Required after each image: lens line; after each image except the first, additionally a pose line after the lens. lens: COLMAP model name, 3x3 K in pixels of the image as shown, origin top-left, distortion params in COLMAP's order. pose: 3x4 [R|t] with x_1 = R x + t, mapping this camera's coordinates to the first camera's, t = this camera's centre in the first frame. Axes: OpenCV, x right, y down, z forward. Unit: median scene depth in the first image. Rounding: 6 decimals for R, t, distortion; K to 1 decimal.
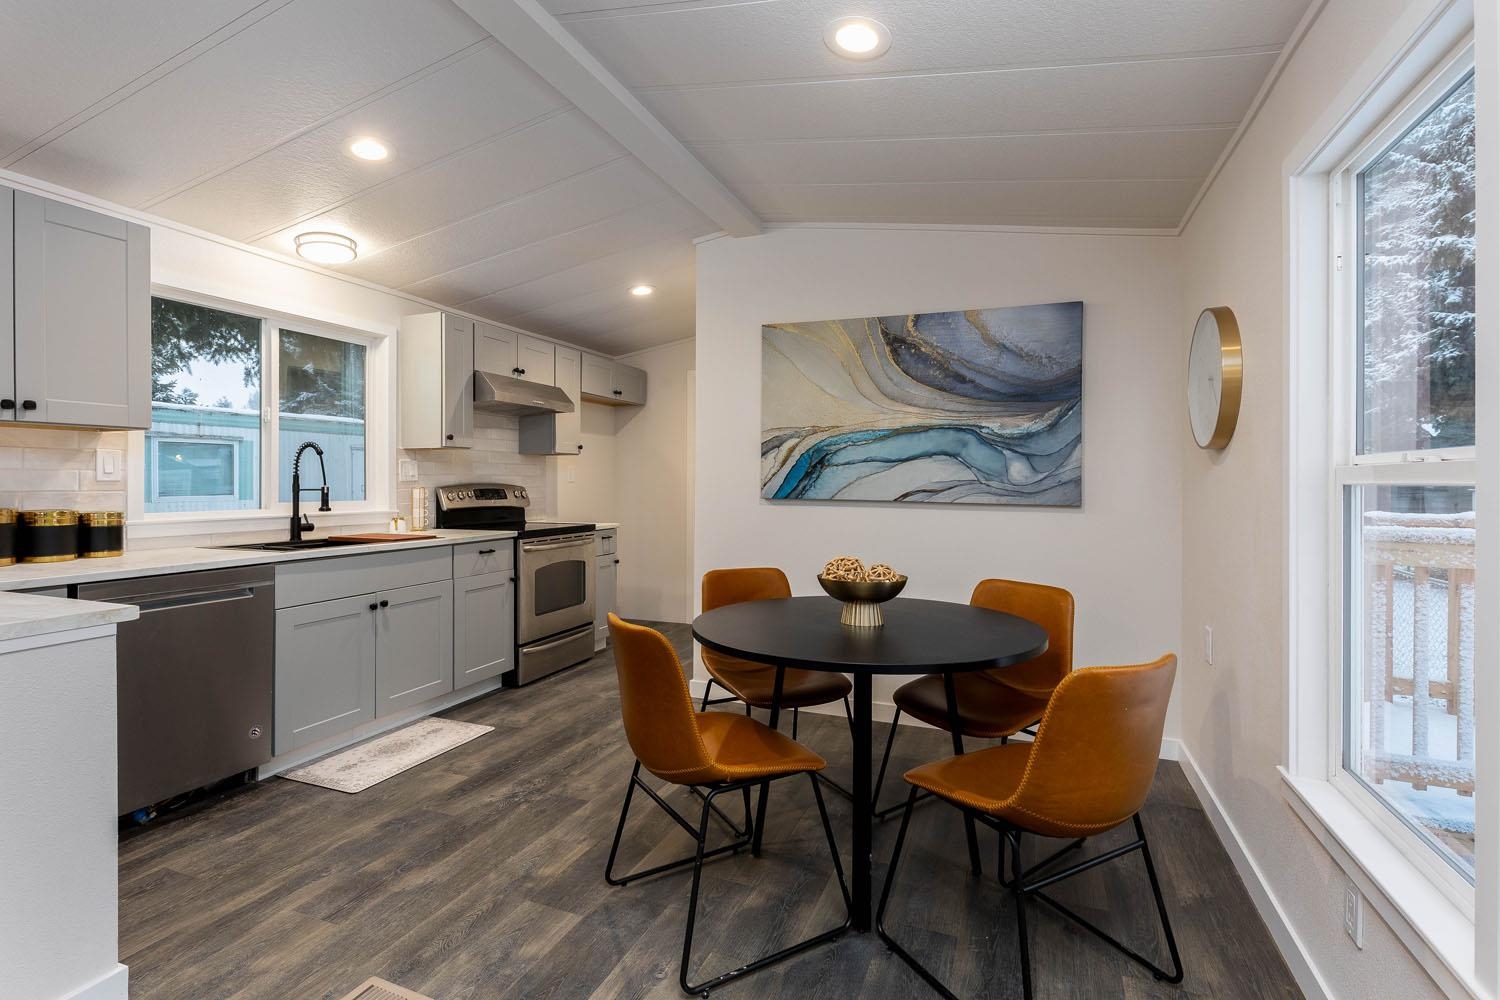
lens RADIAL K [[684.7, 0, 754.6], [0, 684.7, 488.7], [0, 0, 1]] dist [0.004391, -0.003916]
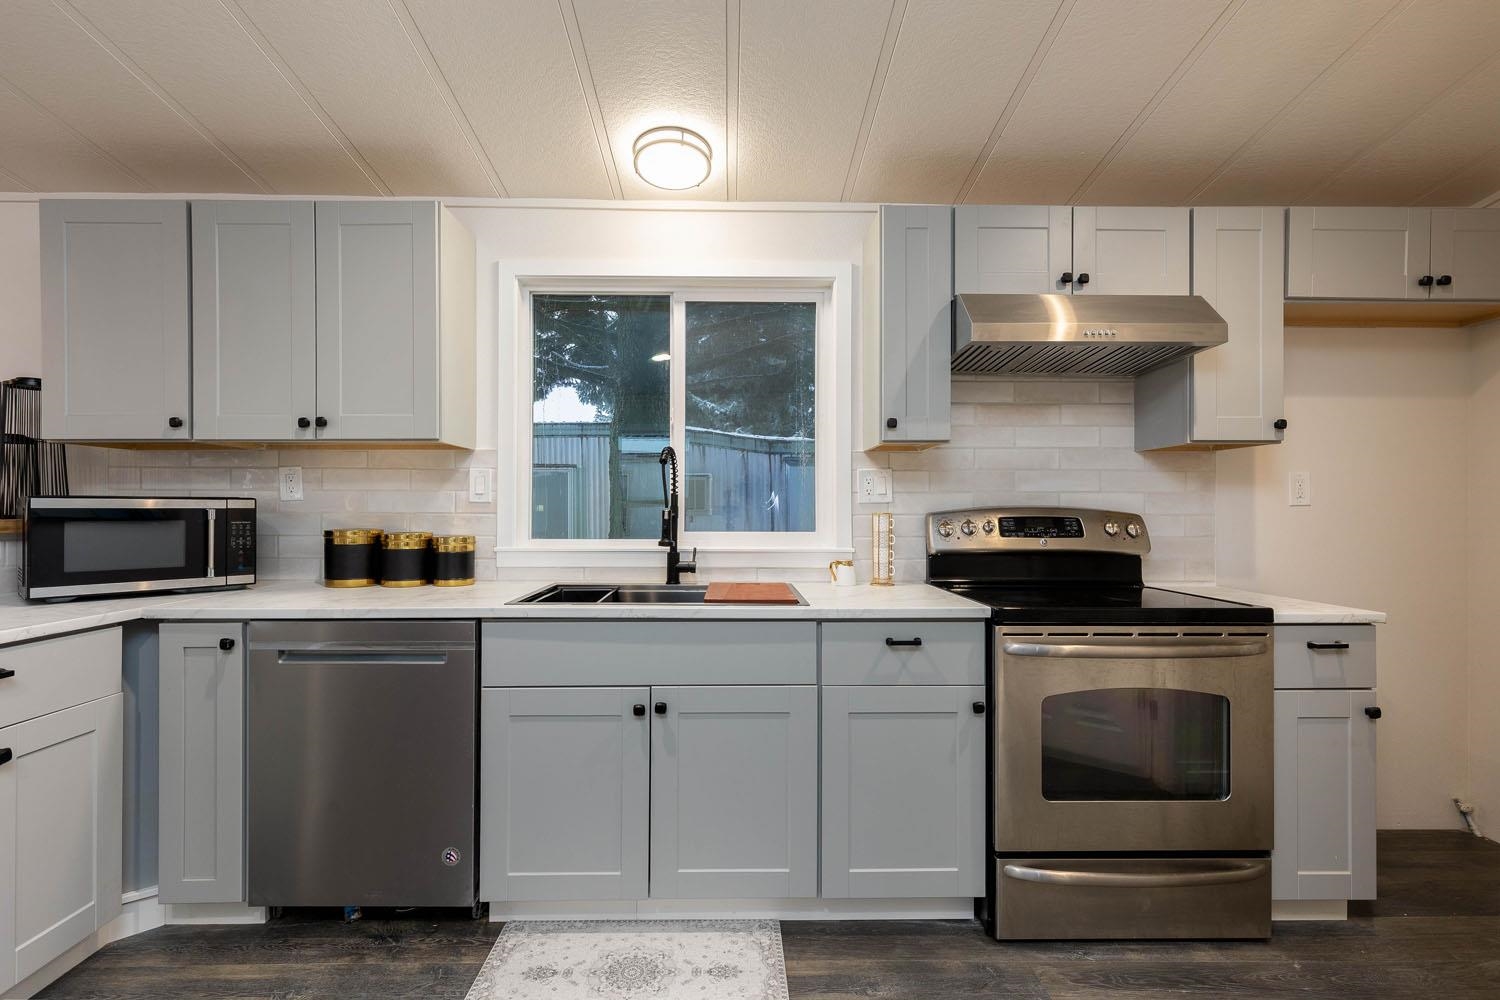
lens RADIAL K [[684.7, 0, 734.8], [0, 684.7, 508.9], [0, 0, 1]] dist [0.004391, -0.003916]
pose [[0.375665, -0.002422, -0.926753, 0.027694], [-0.010563, 0.999920, -0.006895, -0.000304], [0.926695, 0.012380, 0.375609, 0.793168]]
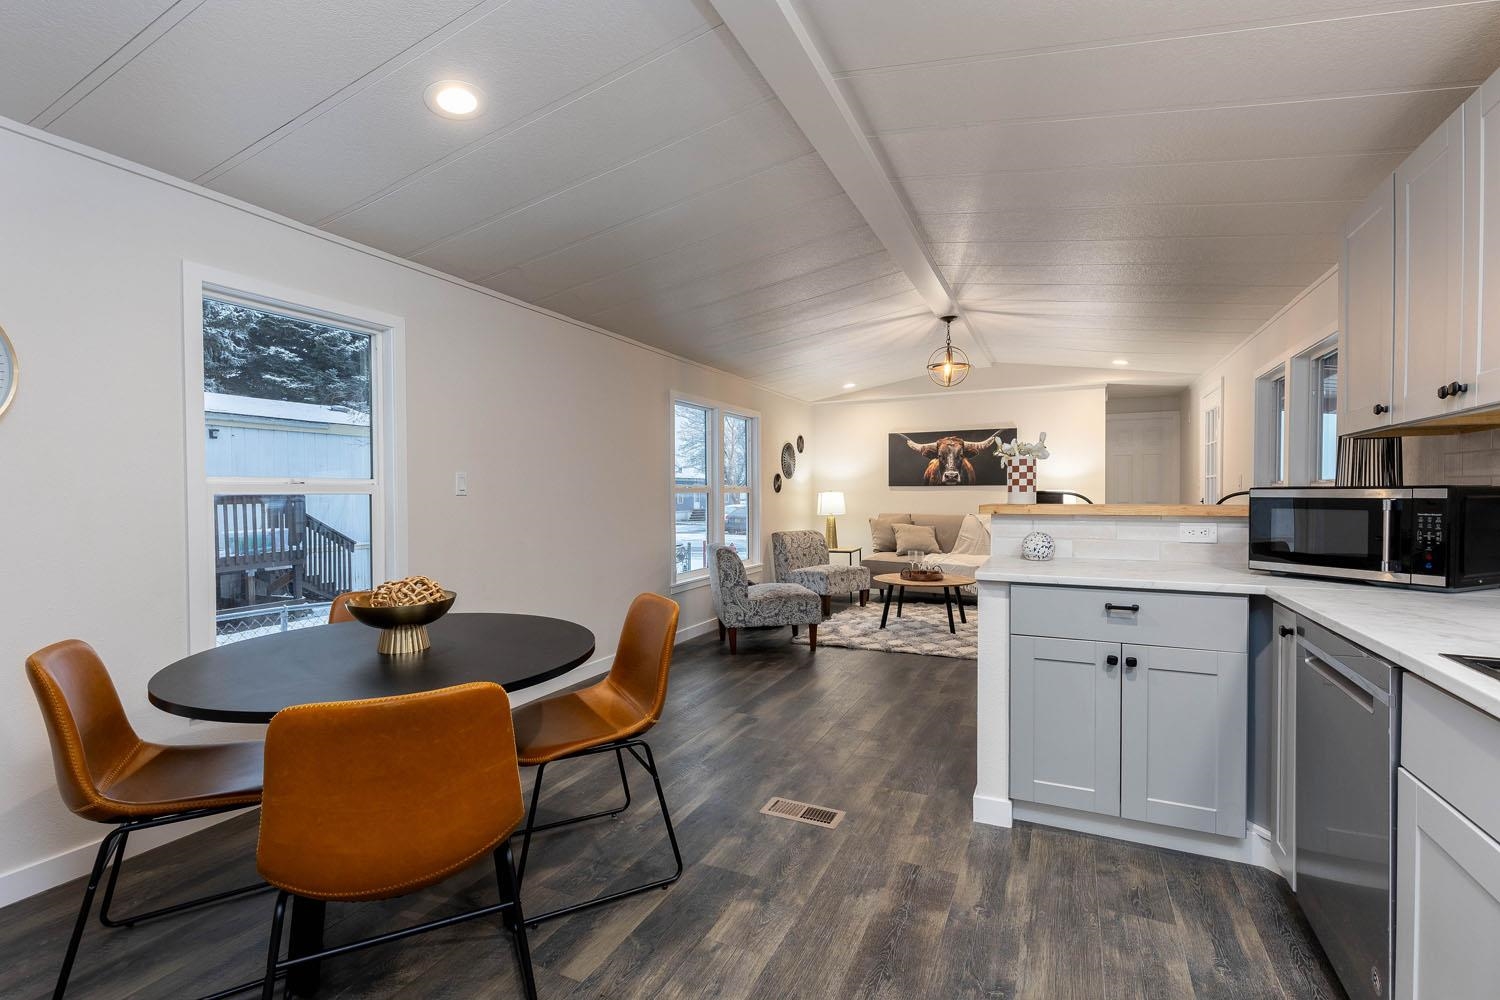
lens RADIAL K [[684.7, 0, 749.6], [0, 684.7, 497.3], [0, 0, 1]] dist [0.004391, -0.003916]
pose [[-0.997853, 0.001725, 0.065469, -0.232631], [0.003053, 0.999792, 0.020186, -0.014625], [-0.065420, 0.020342, -0.997650, 1.210707]]
